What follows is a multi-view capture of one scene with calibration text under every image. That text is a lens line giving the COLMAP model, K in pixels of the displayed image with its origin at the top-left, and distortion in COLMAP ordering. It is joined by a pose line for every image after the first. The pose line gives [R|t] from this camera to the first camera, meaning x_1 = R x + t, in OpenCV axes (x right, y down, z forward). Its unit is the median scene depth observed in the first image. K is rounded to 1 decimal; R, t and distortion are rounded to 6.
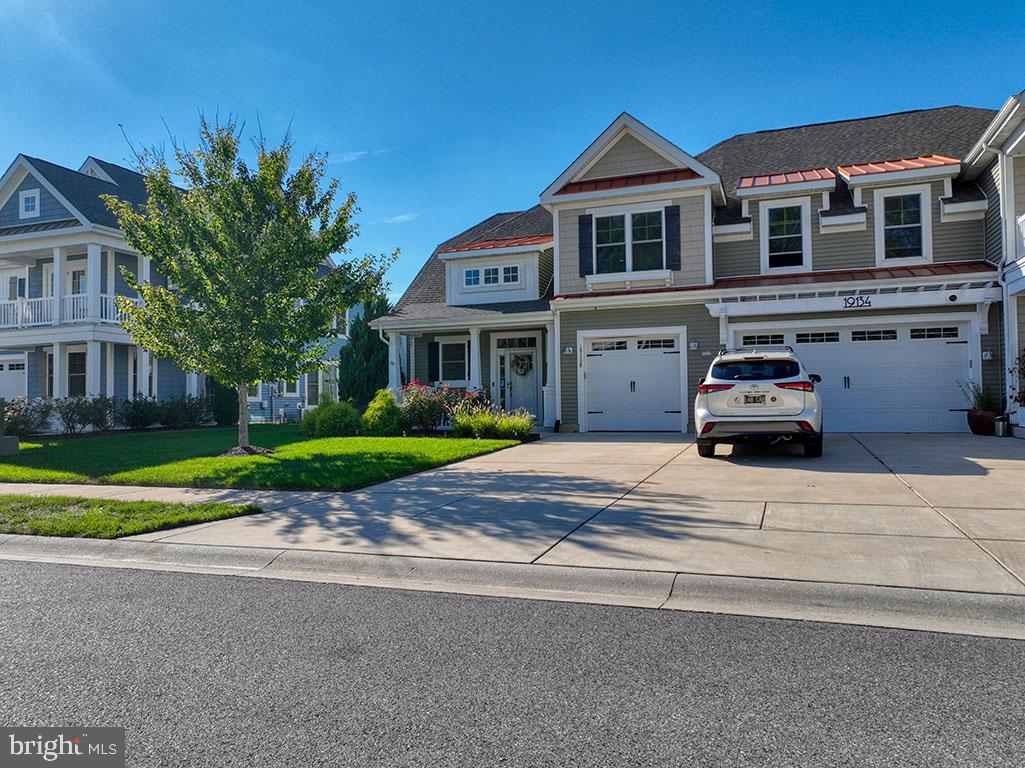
lens RADIAL K [[721.5, 0, 515.6], [0, 721.5, 383.9], [0, 0, 1]] dist [-0.001669, 0.015833]
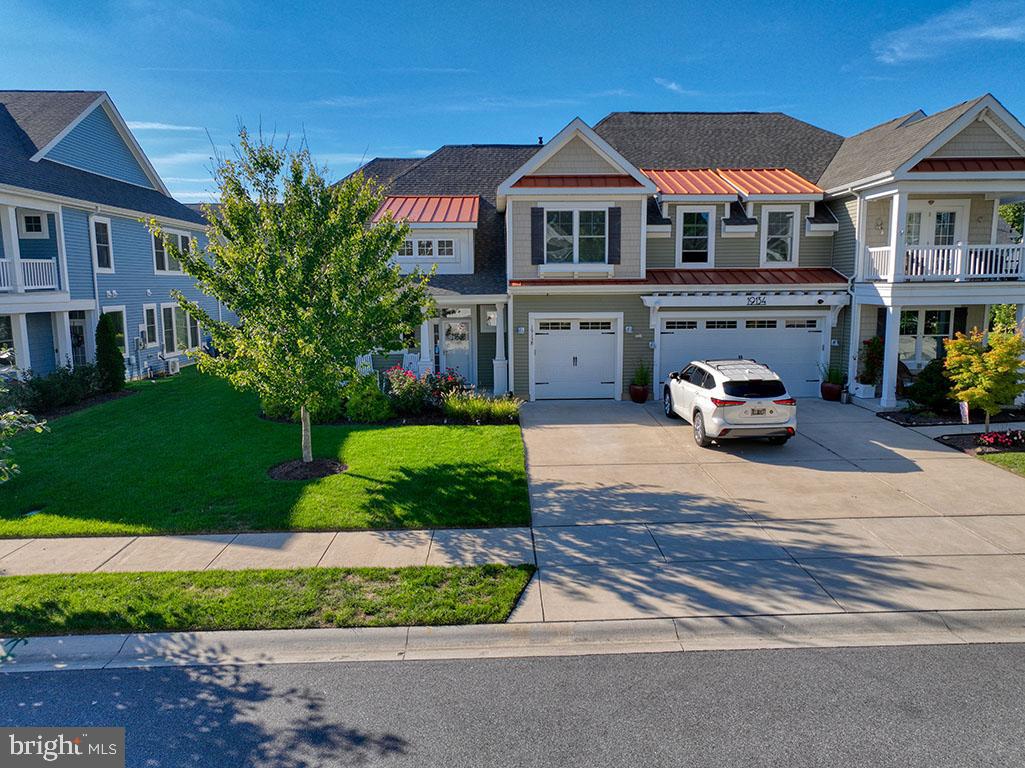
lens RADIAL K [[721.5, 0, 515.9], [0, 721.5, 383.7], [0, 0, 1]] dist [-0.001669, 0.015833]
pose [[0.927644, -0.047715, 0.370406, -0.362413], [-0.014158, 0.986599, 0.162548, -0.149627], [-0.373198, -0.156031, 0.914537, -0.041166]]
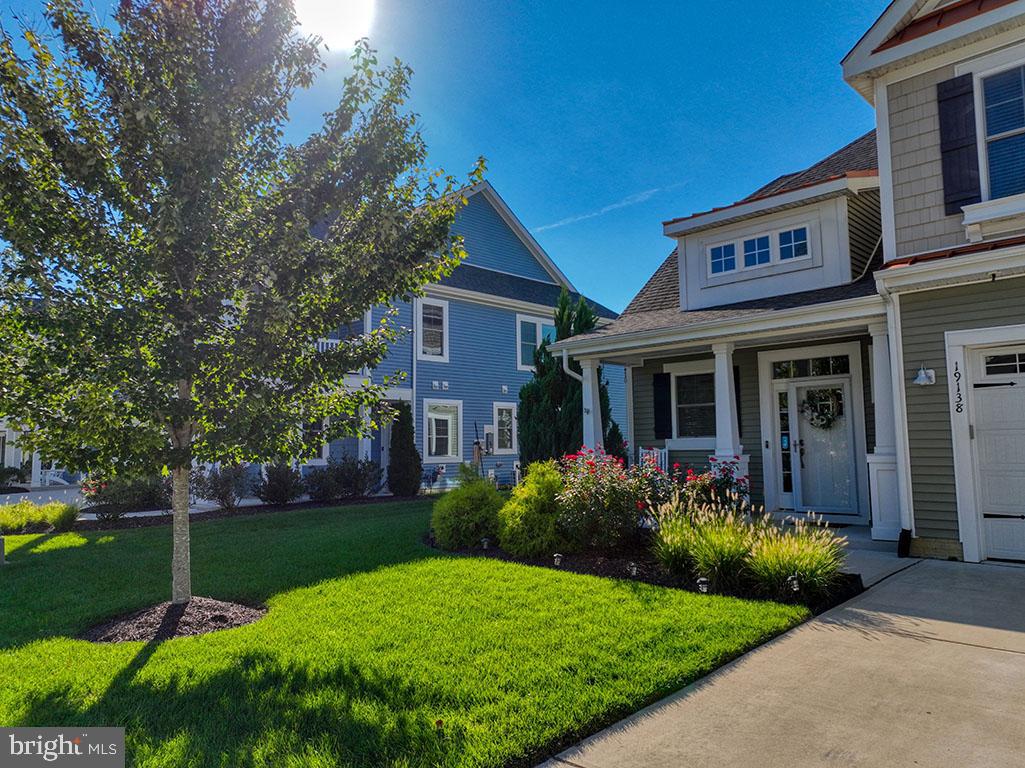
lens RADIAL K [[721.5, 0, 512.7], [0, 721.5, 381.6], [0, 0, 1]] dist [-0.001669, 0.015833]
pose [[0.911764, -0.039779, -0.408783, 0.022293], [0.016439, 0.998036, -0.060456, -0.020246], [0.410385, 0.048402, 0.910627, 0.486093]]
